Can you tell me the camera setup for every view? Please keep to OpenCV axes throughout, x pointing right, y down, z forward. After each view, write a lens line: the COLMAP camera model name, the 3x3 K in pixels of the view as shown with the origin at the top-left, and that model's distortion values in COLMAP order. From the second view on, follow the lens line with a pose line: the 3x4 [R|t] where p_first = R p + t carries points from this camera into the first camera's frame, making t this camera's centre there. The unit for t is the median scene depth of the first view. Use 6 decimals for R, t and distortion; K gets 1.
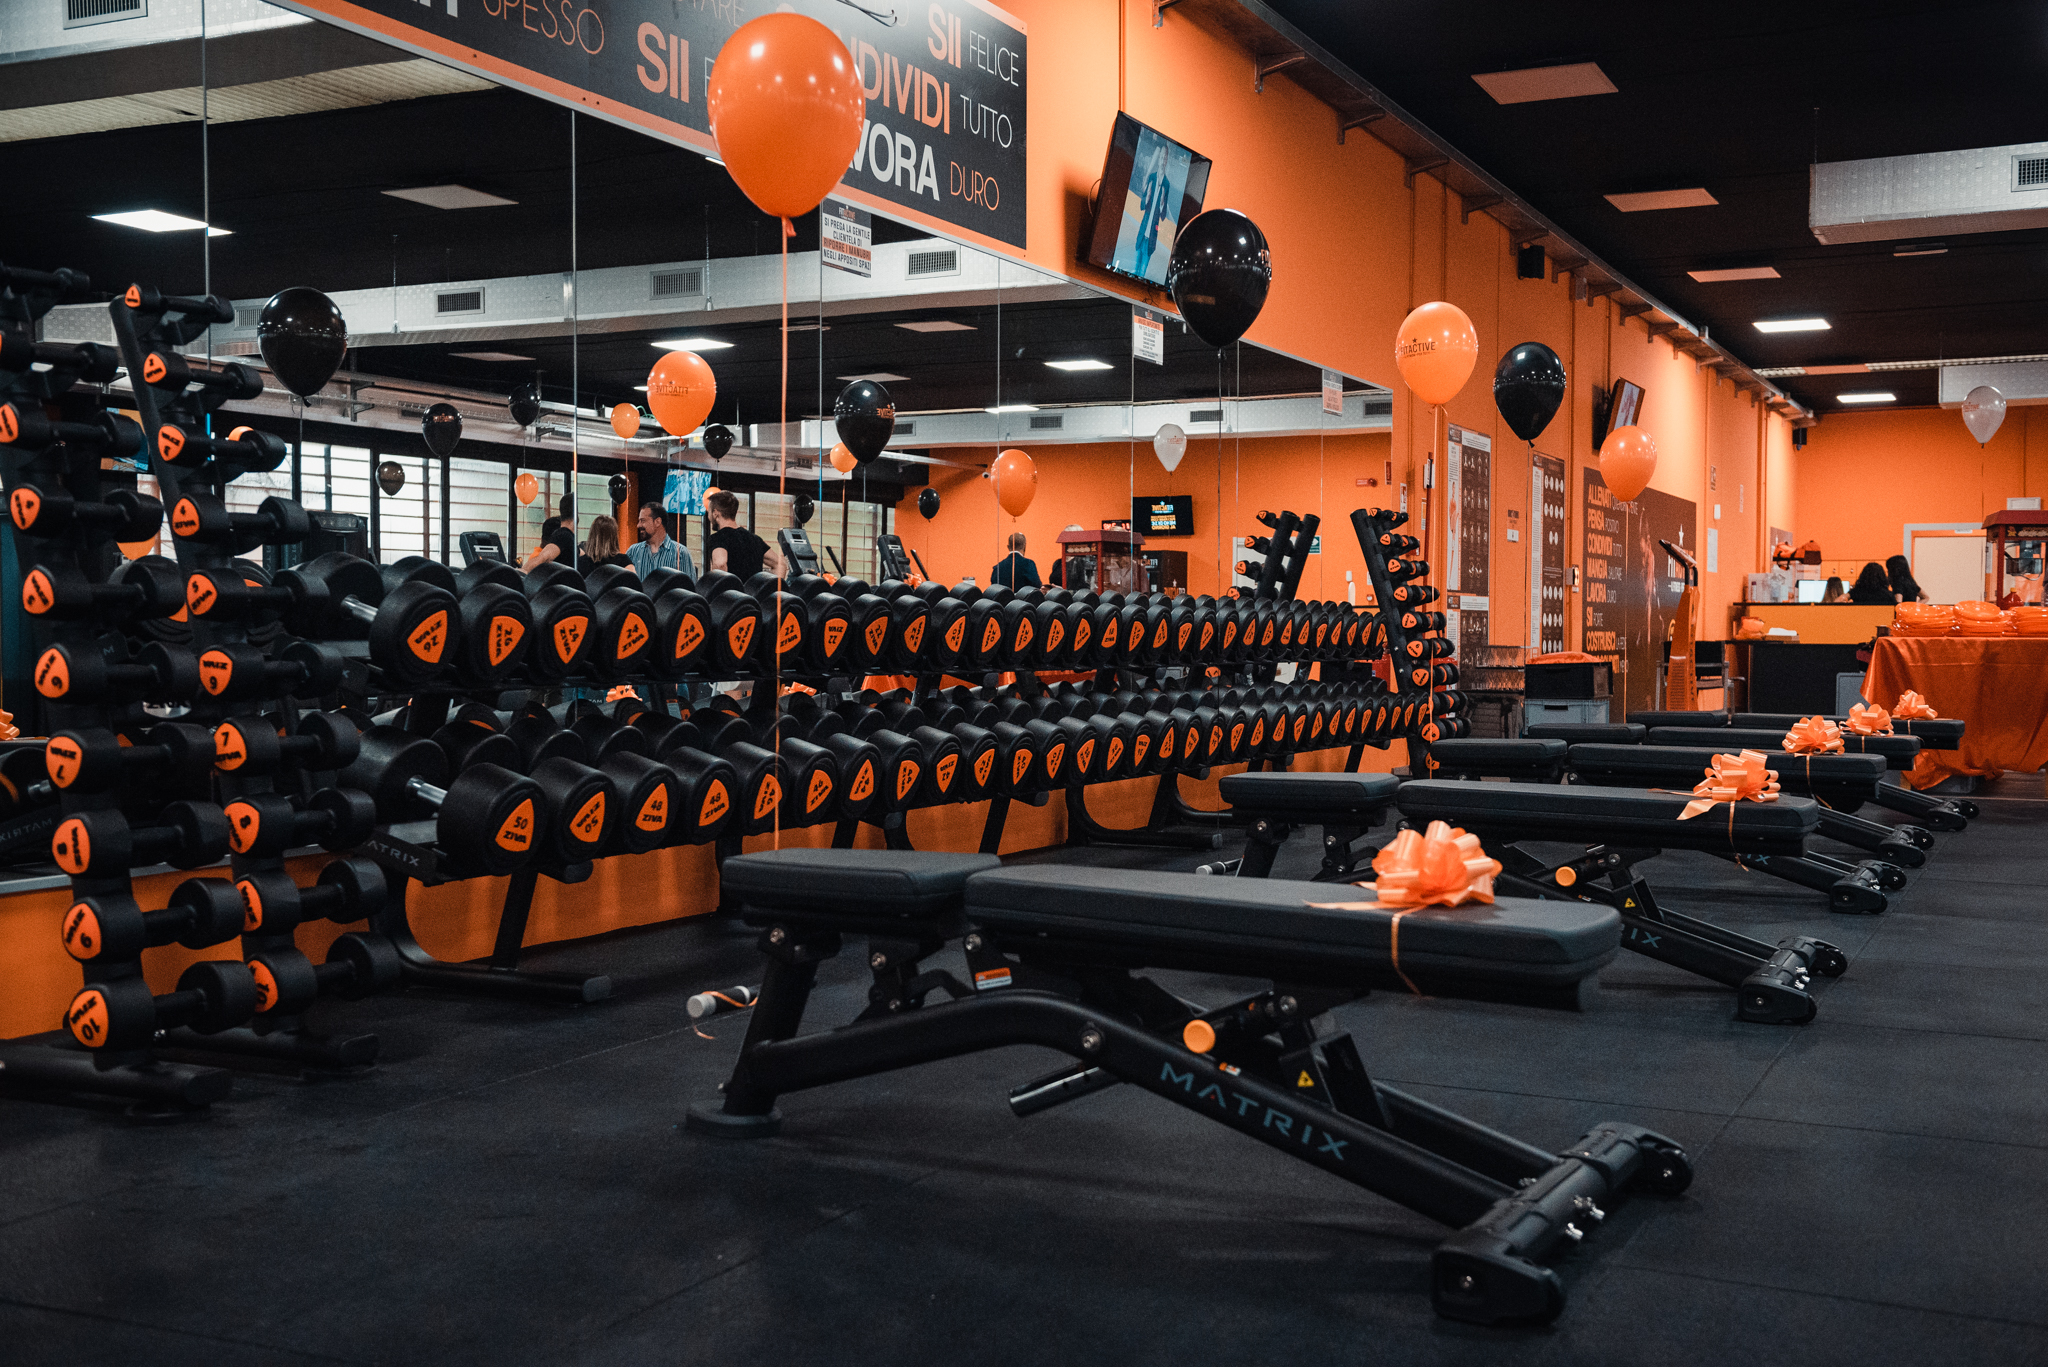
lens RADIAL K [[2194.4, 0, 1033.9], [0, 2194.4, 686.1], [0, 0, 1]] dist [0.057460, 0.000000]
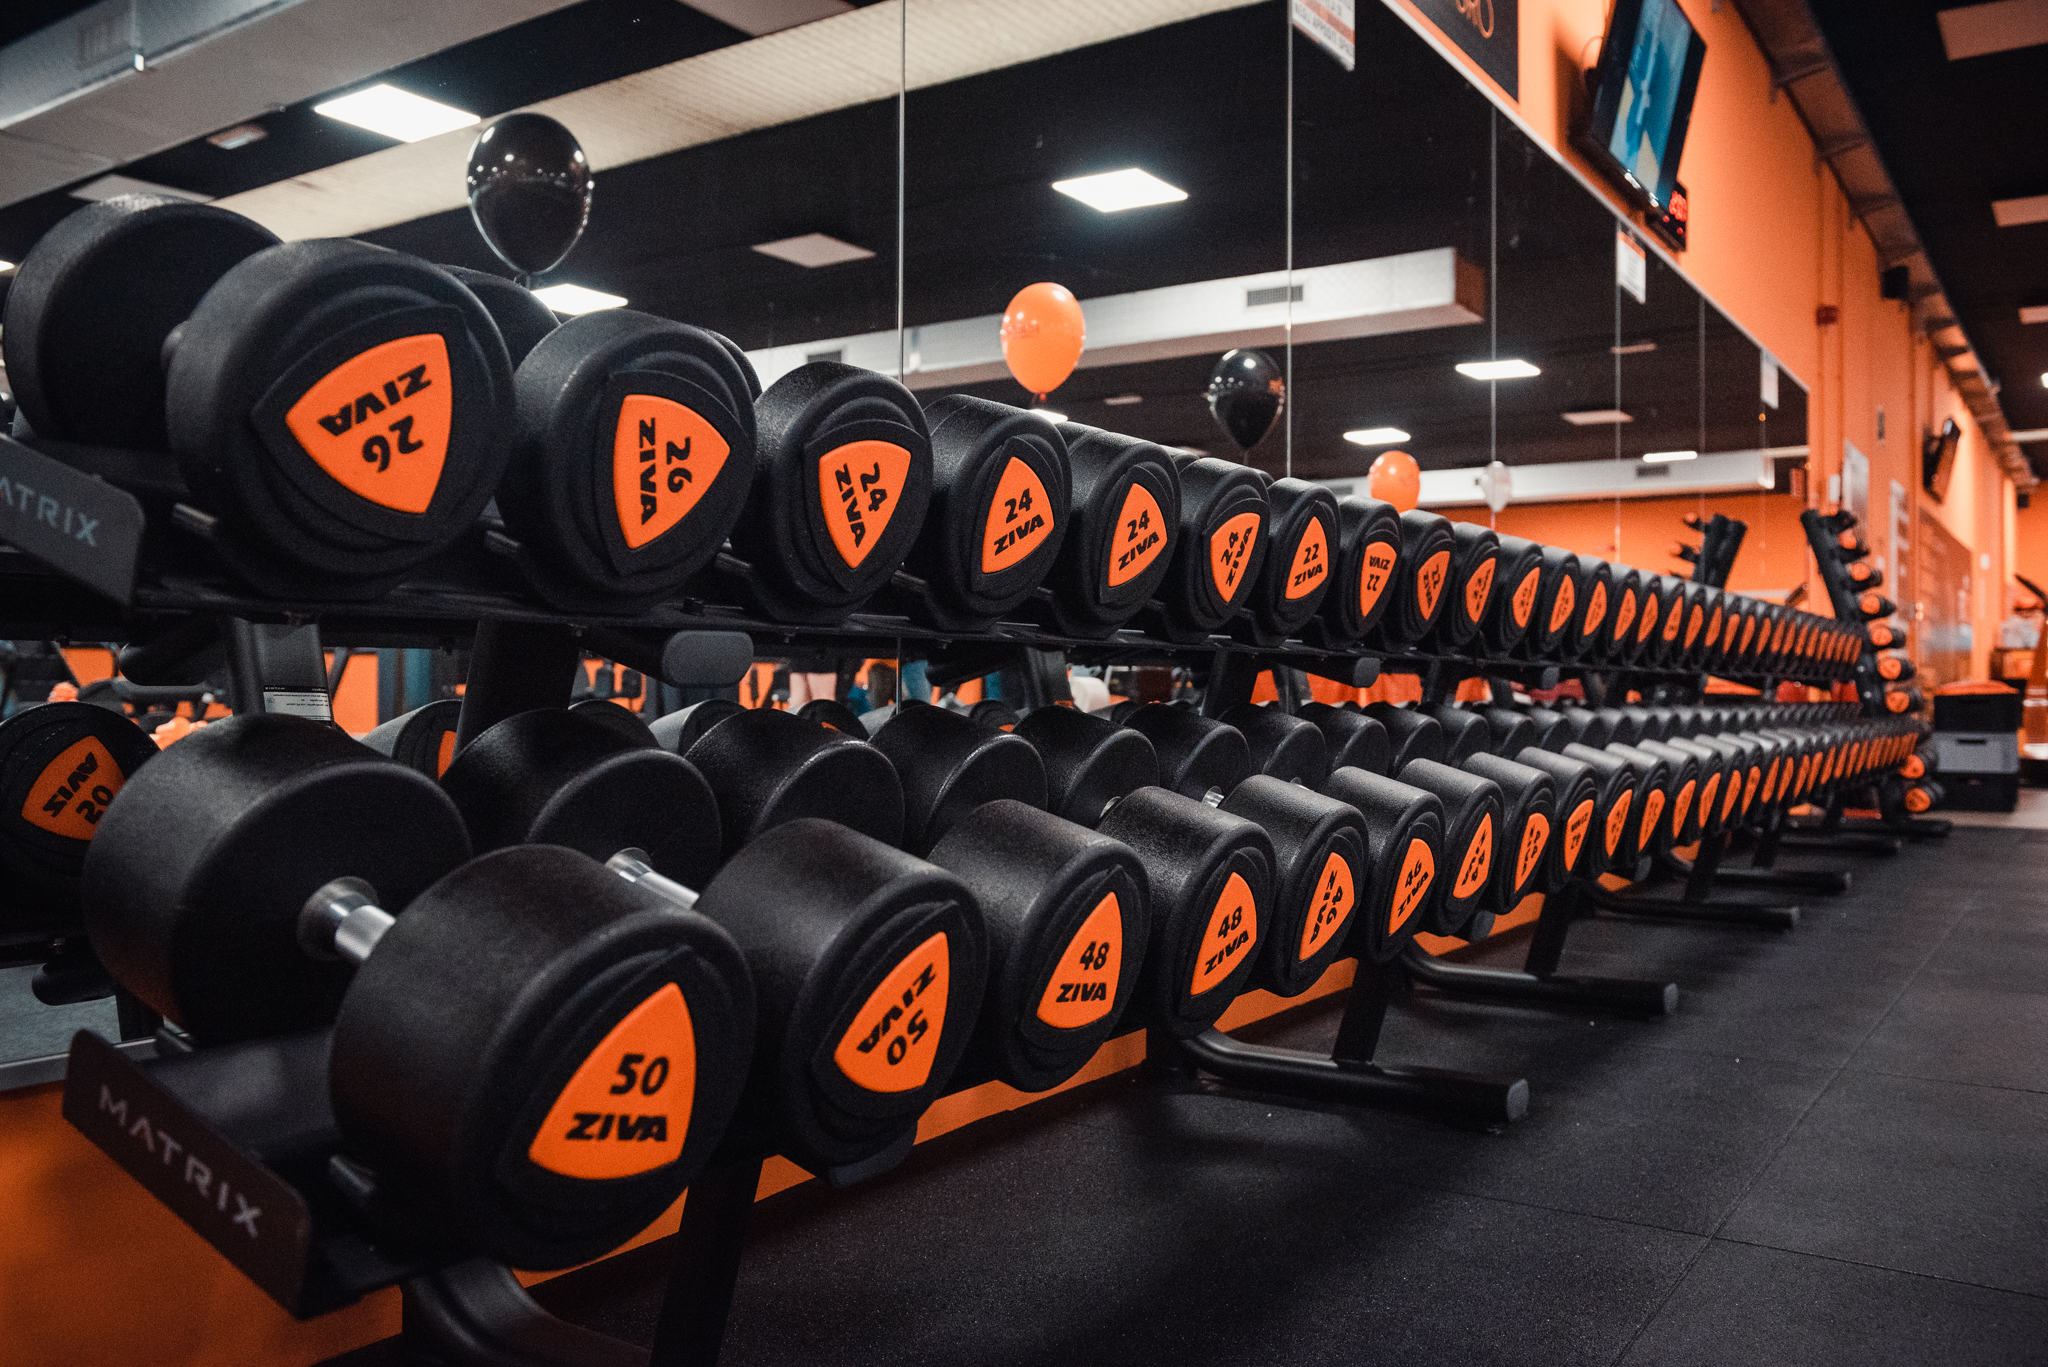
lens RADIAL K [[1647.5, 0, 1024.4], [0, 1647.5, 679.3], [0, 0, 1]] dist [-0.019001, -0.003808]
pose [[0.988780, 0.000233, -0.149382, -0.140272], [-0.004830, 0.999526, -0.030406, 0.017850], [0.149304, 0.030787, 0.988312, 0.721293]]
